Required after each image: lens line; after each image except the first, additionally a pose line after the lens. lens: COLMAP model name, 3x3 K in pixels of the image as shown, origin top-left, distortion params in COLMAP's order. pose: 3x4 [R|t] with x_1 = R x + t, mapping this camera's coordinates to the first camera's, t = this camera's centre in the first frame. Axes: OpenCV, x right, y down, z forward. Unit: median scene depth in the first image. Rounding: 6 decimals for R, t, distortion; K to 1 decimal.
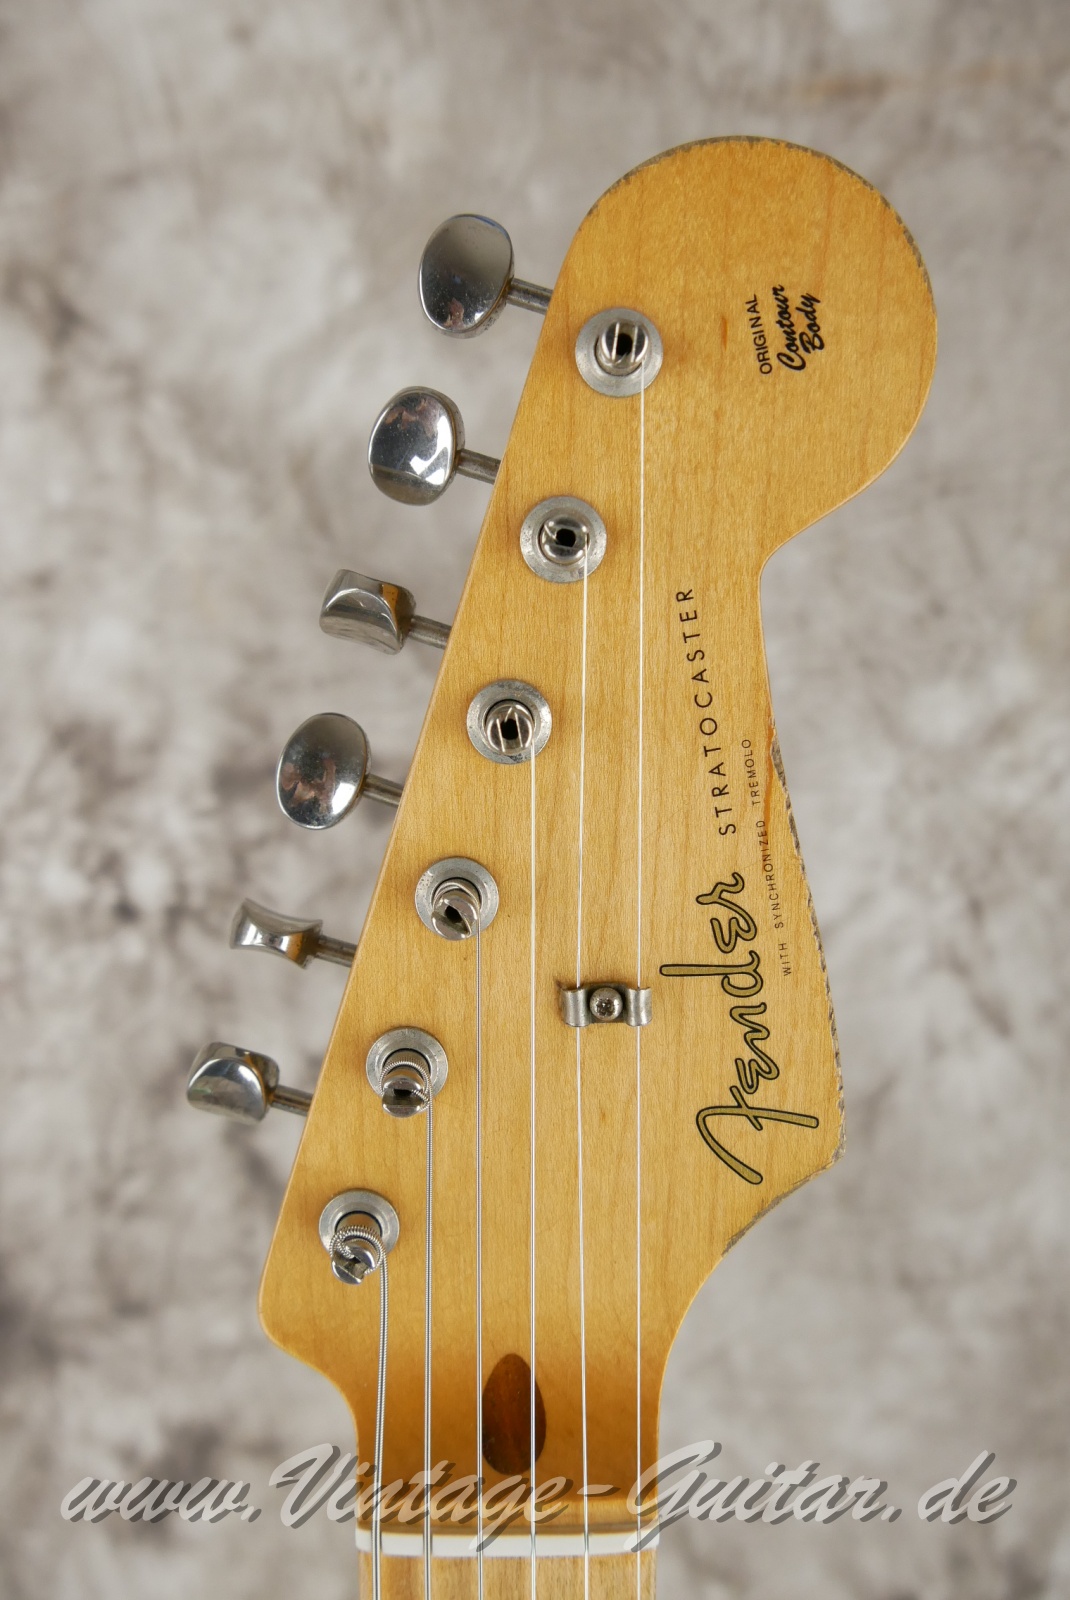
lens RADIAL K [[1365.6, 0, 522.7], [0, 1365.6, 802.4], [0, 0, 1]] dist [-0.069127, 0.031973]
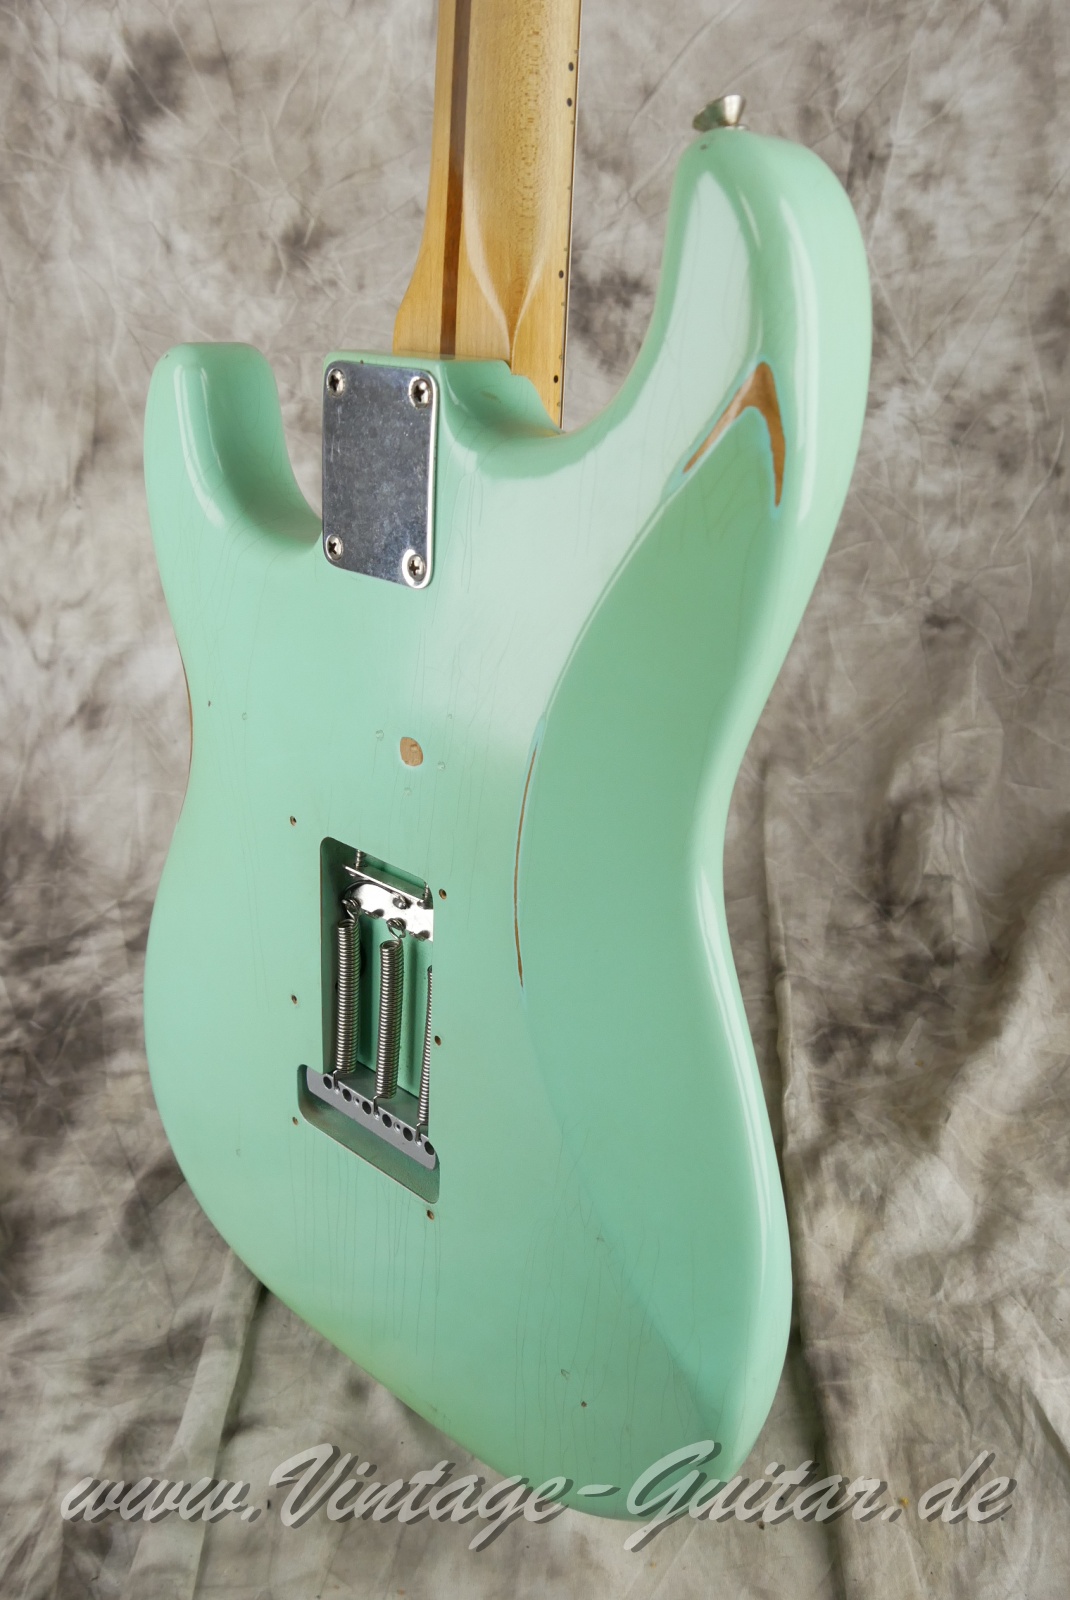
lens RADIAL K [[1371.9, 0, 535.0], [0, 1371.9, 800.0], [0, 0, 1]] dist [-0.059949, 0.024174]
pose [[0.998978, -0.044461, 0.008105, 0.050668], [0.040578, 0.961367, 0.272264, 0.875427], [-0.019897, -0.271657, 0.962189, -0.337973]]
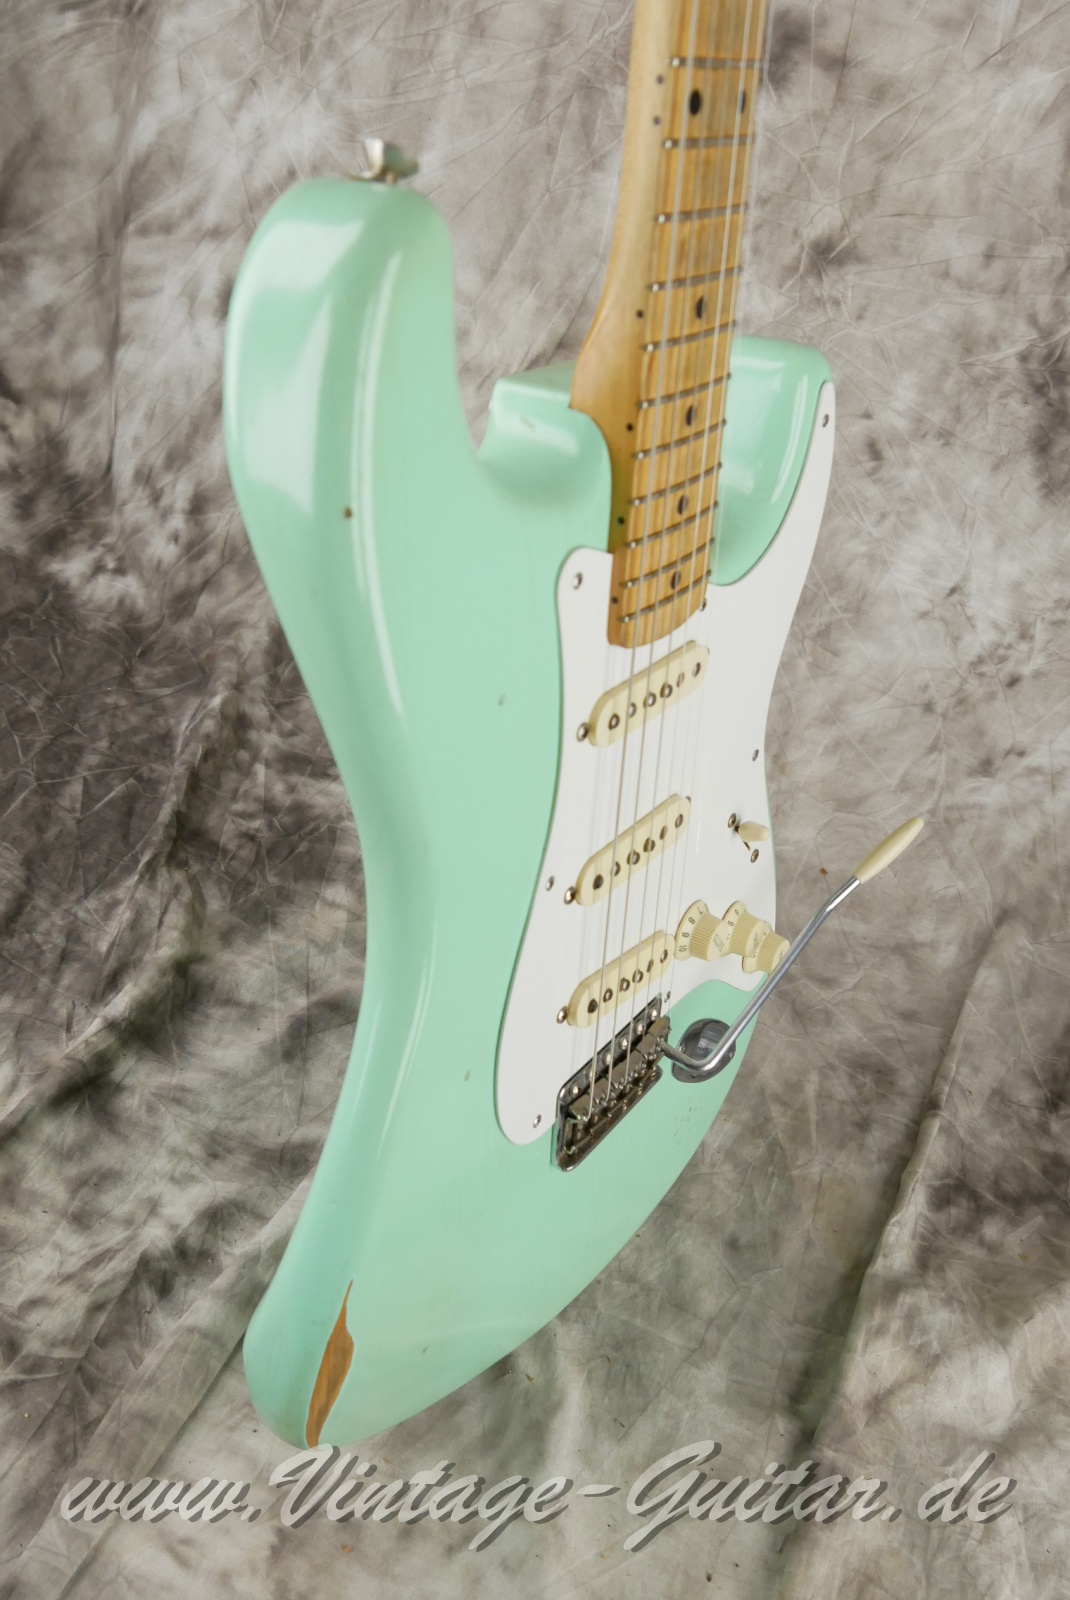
lens RADIAL K [[1365.6, 0, 522.7], [0, 1365.6, 802.4], [0, 0, 1]] dist [-0.069127, 0.031973]
pose [[0.903708, 0.411731, -0.117431, -0.036764], [-0.355825, 0.874788, 0.328839, 0.847306], [0.238121, -0.255390, 0.937056, -0.383697]]
